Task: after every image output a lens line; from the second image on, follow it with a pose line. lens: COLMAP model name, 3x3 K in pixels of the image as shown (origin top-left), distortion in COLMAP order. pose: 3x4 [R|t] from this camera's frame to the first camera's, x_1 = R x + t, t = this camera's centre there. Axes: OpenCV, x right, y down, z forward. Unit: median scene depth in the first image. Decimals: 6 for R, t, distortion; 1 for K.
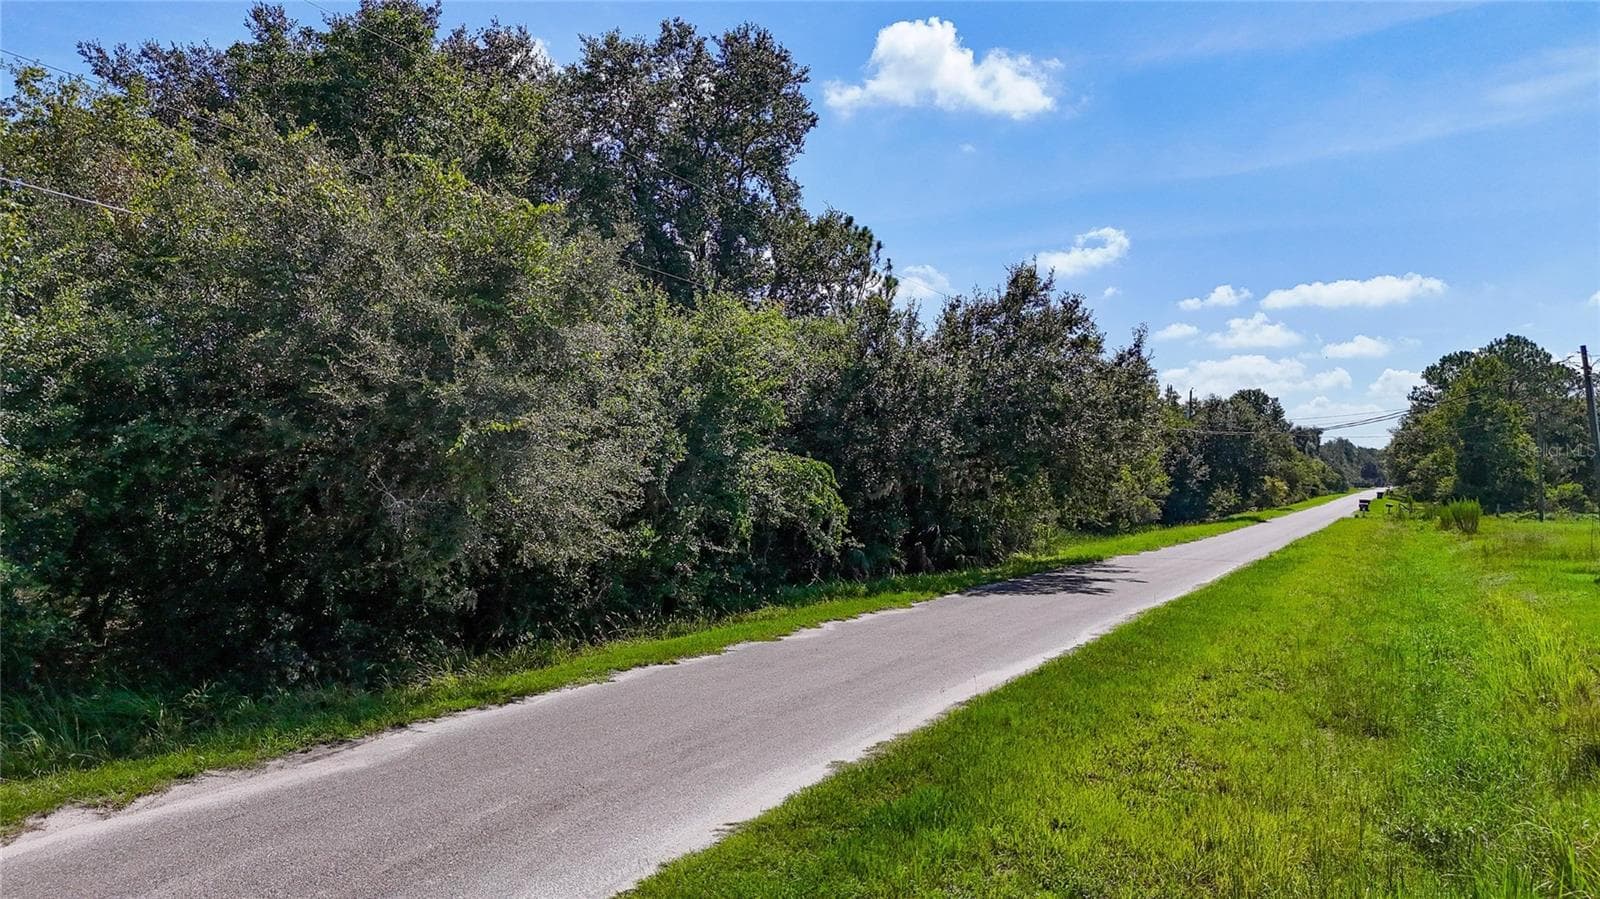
lens RADIAL K [[1177.1, 0, 796.8], [0, 1177.1, 445.1], [0, 0, 1]] dist [0.056444, 0.000836]
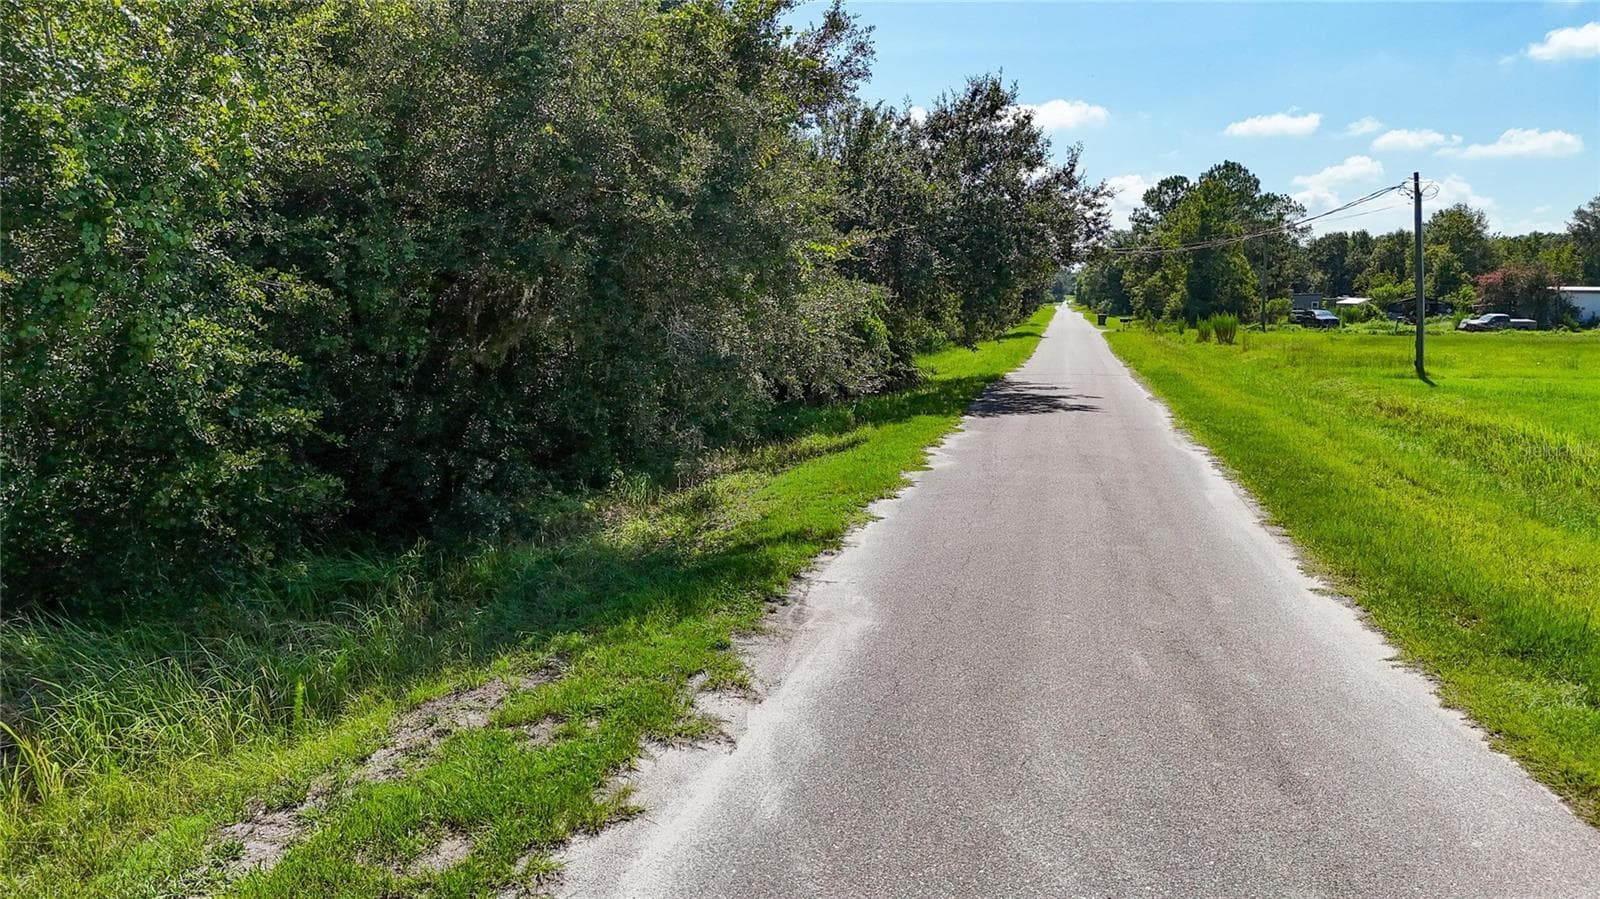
lens RADIAL K [[1177.1, 0, 793.8], [0, 1177.1, 454.3], [0, 0, 1]] dist [0.056444, 0.000836]
pose [[0.968964, -0.037189, 0.244389, -0.065899], [-0.002456, 0.987122, 0.159951, -0.000451], [-0.247191, -0.155587, 0.956394, 0.017188]]
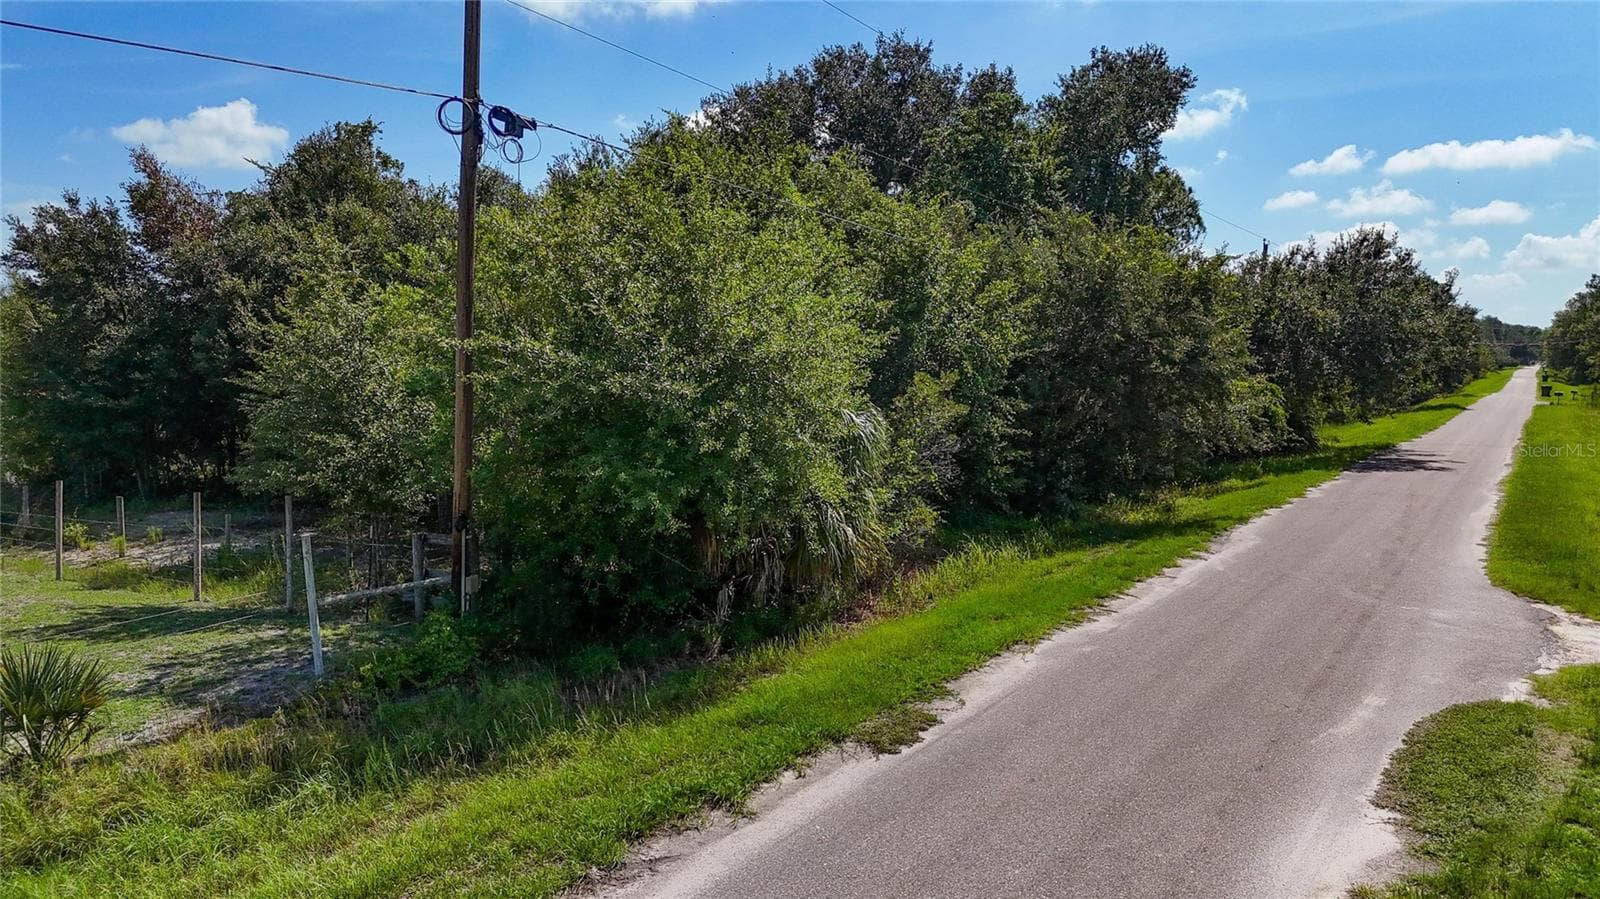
lens RADIAL K [[1177.1, 0, 800.9], [0, 1177.1, 448.0], [0, 0, 1]] dist [0.056444, 0.000836]
pose [[0.996860, -0.001249, -0.079171, -0.109099], [0.009372, 0.994708, 0.102310, -0.015473], [0.078625, -0.102731, 0.991597, -0.134103]]
